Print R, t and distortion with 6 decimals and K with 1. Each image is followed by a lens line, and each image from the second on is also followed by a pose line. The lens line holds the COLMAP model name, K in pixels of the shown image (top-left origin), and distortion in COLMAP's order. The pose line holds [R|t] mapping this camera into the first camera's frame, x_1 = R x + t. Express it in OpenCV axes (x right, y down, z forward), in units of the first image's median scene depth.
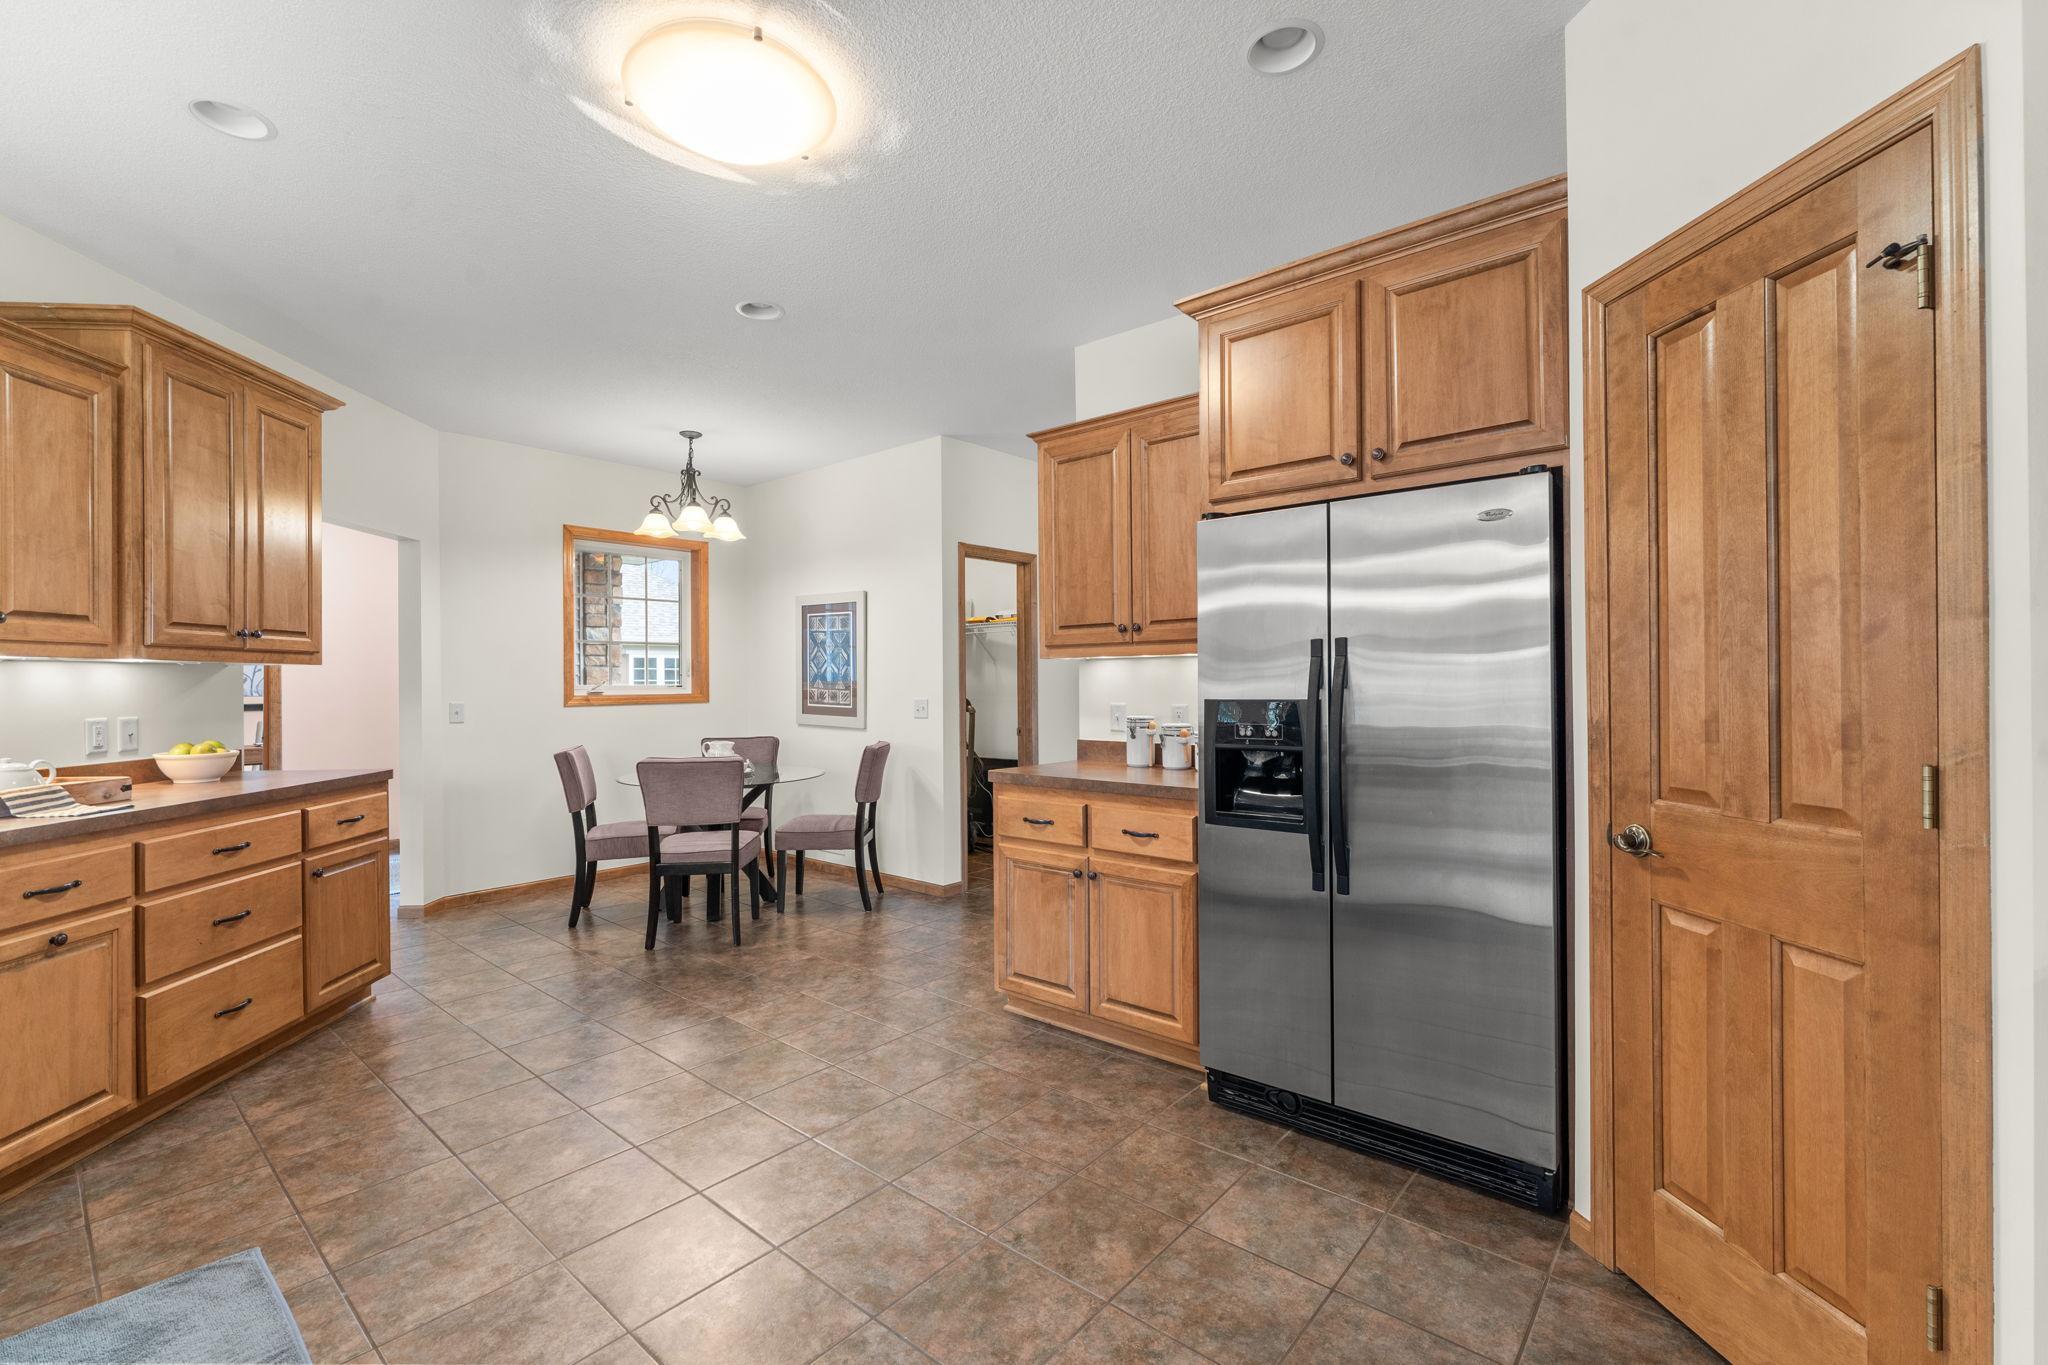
lens RADIAL K [[885.1, 0, 1020.9], [0, 885.1, 680.7], [0, 0, 1]] dist [0.002076, 0.000929]
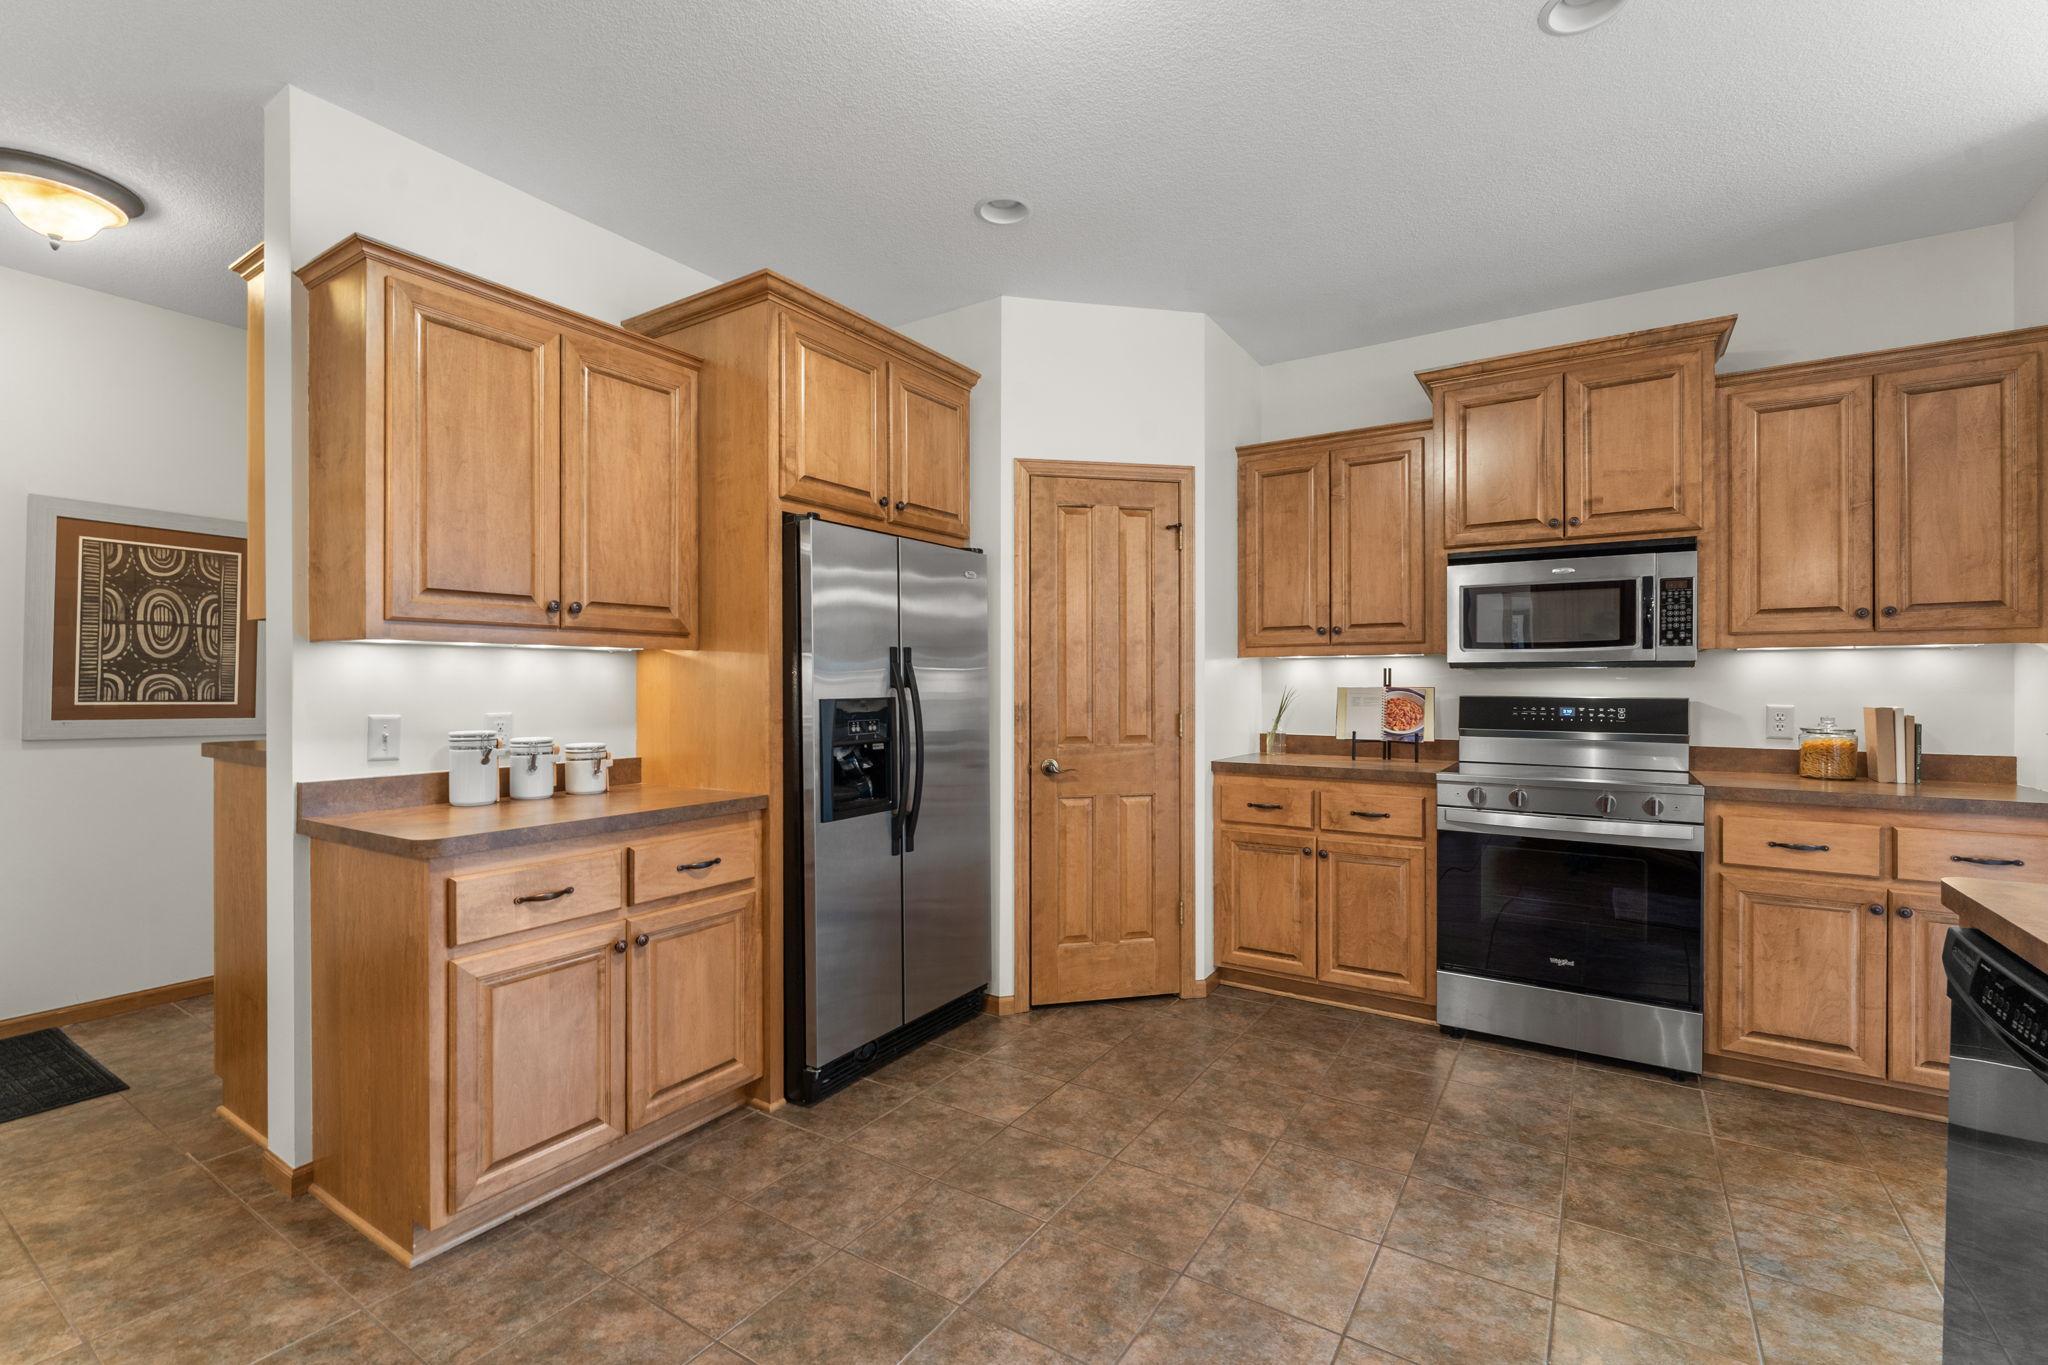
lens RADIAL K [[885.1, 0, 1040.2], [0, 885.1, 680.4], [0, 0, 1]] dist [0.002076, 0.000929]
pose [[-0.137660, 0.009322, 0.990436, -0.900300], [-0.001161, 0.999954, -0.009573, 0.009953], [-0.990479, -0.002467, -0.137642, 0.982078]]
